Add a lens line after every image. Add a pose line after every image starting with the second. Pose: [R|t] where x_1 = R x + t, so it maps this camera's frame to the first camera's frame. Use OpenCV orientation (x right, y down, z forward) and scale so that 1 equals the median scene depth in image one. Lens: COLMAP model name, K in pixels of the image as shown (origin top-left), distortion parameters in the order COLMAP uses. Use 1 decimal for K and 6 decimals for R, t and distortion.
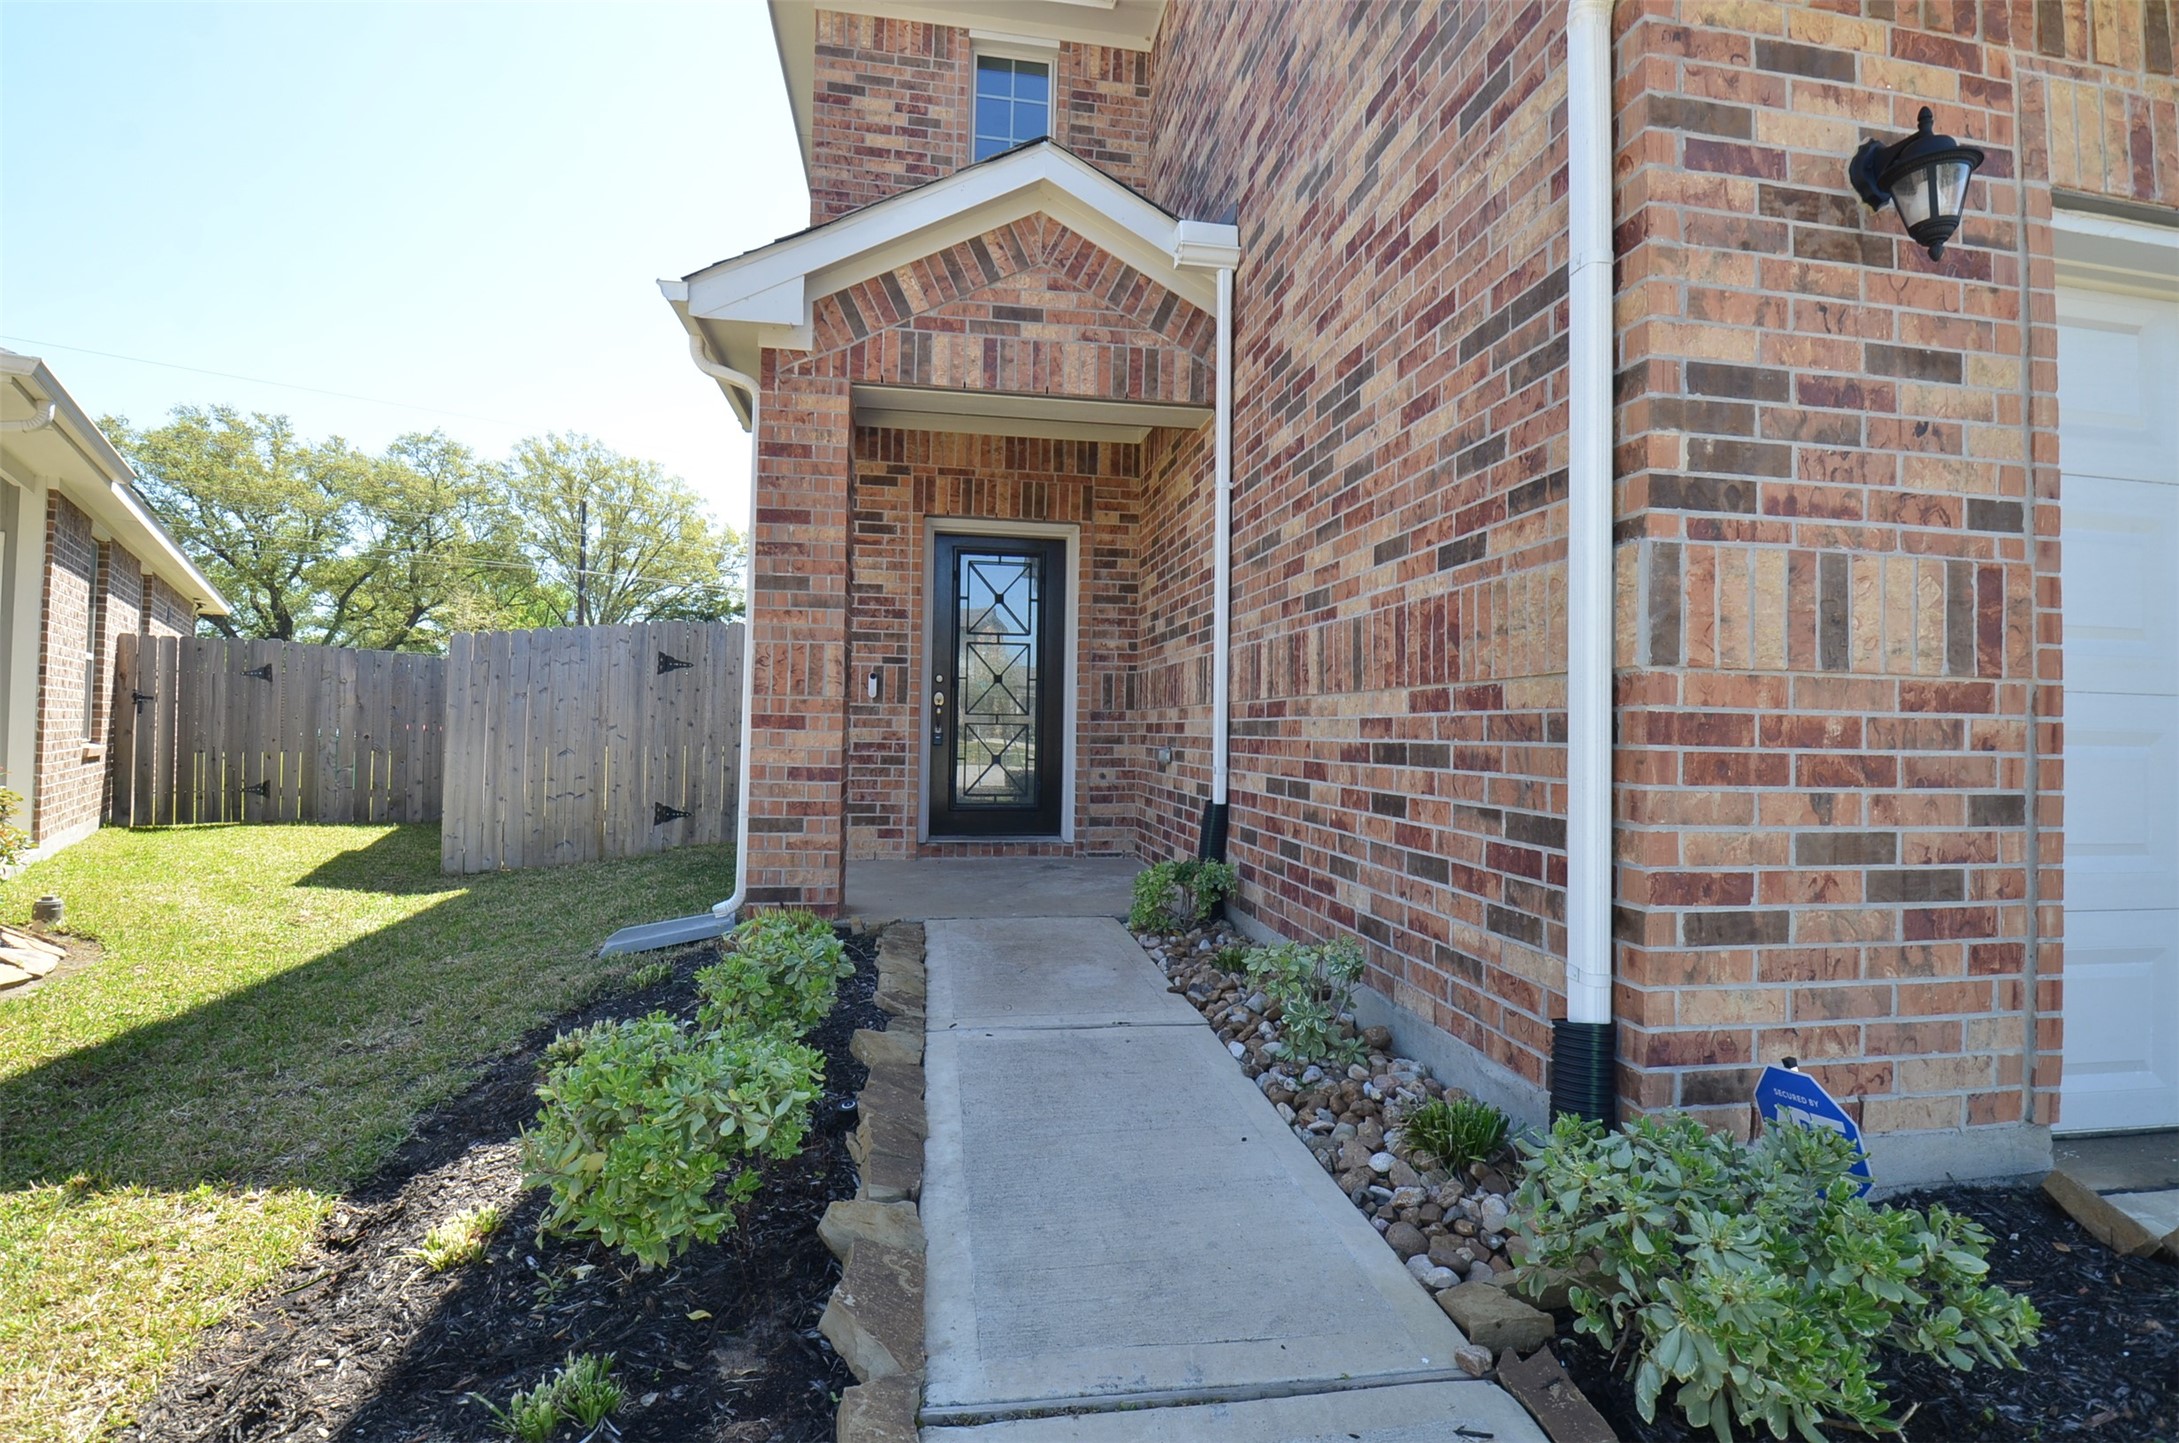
lens RADIAL K [[989.9, 0, 1096.4], [0, 989.9, 719.7], [0, 0, 1]] dist [-0.005623, -0.000228]
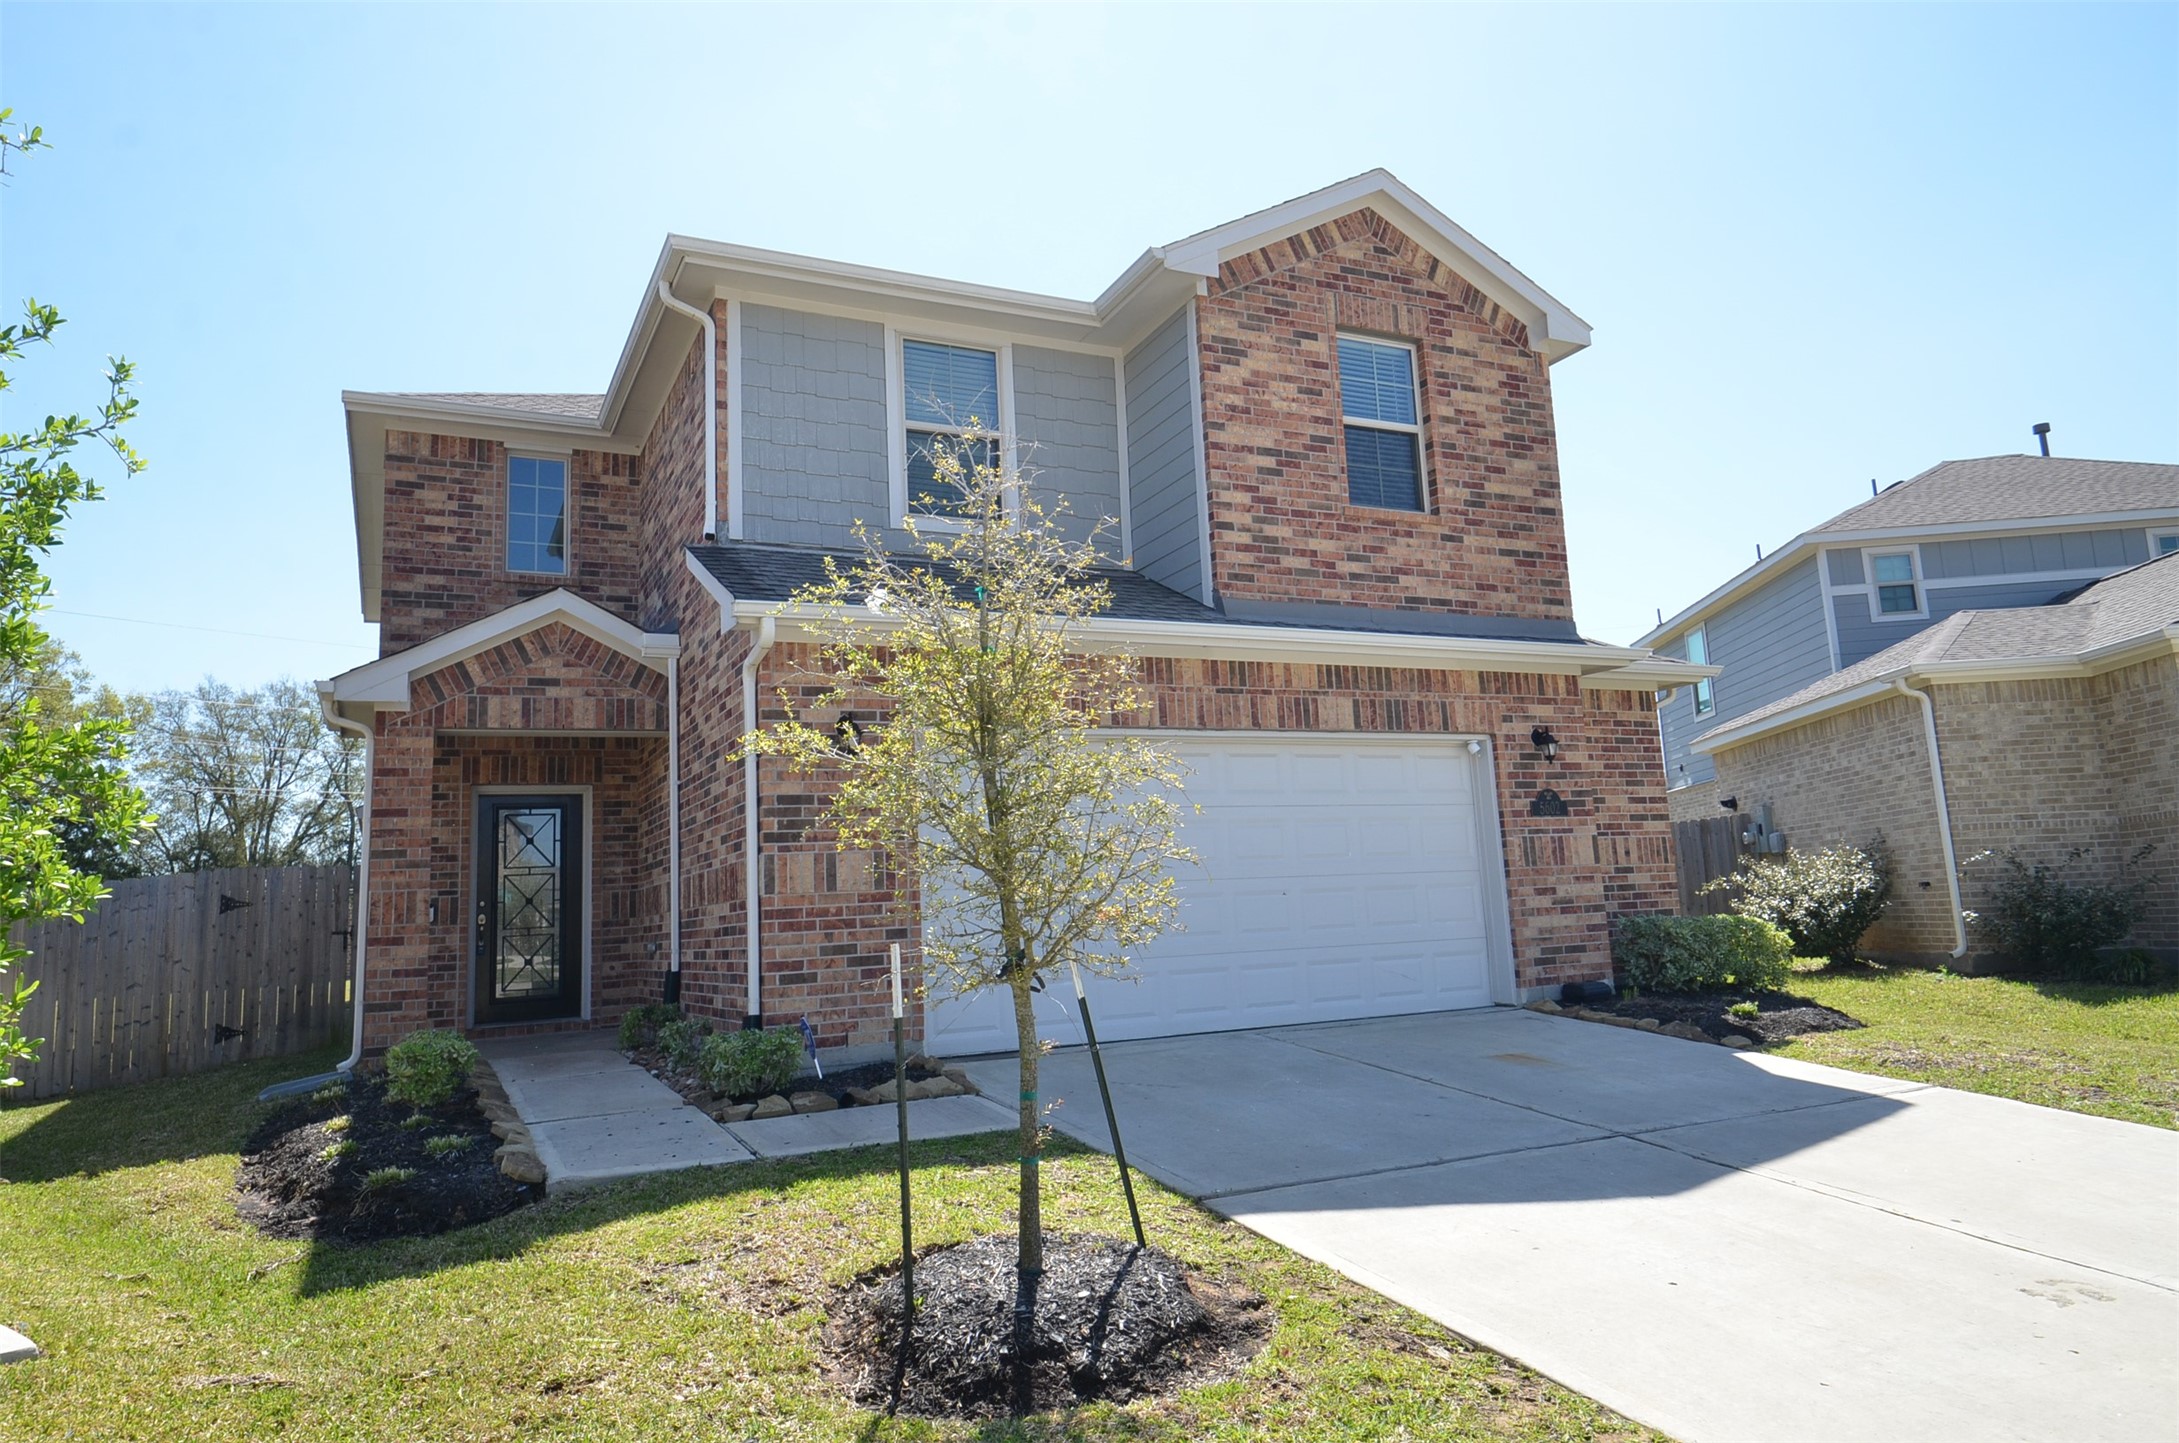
lens RADIAL K [[1439.1, 0, 1104.7], [0, 1439.1, 687.1], [0, 0, 1]] dist [0.029083, -0.033892]
pose [[0.956770, -0.021005, 0.290087, 0.115384], [0.066101, 0.986993, -0.146547, 0.015200], [-0.283235, 0.159386, 0.945713, -1.526862]]
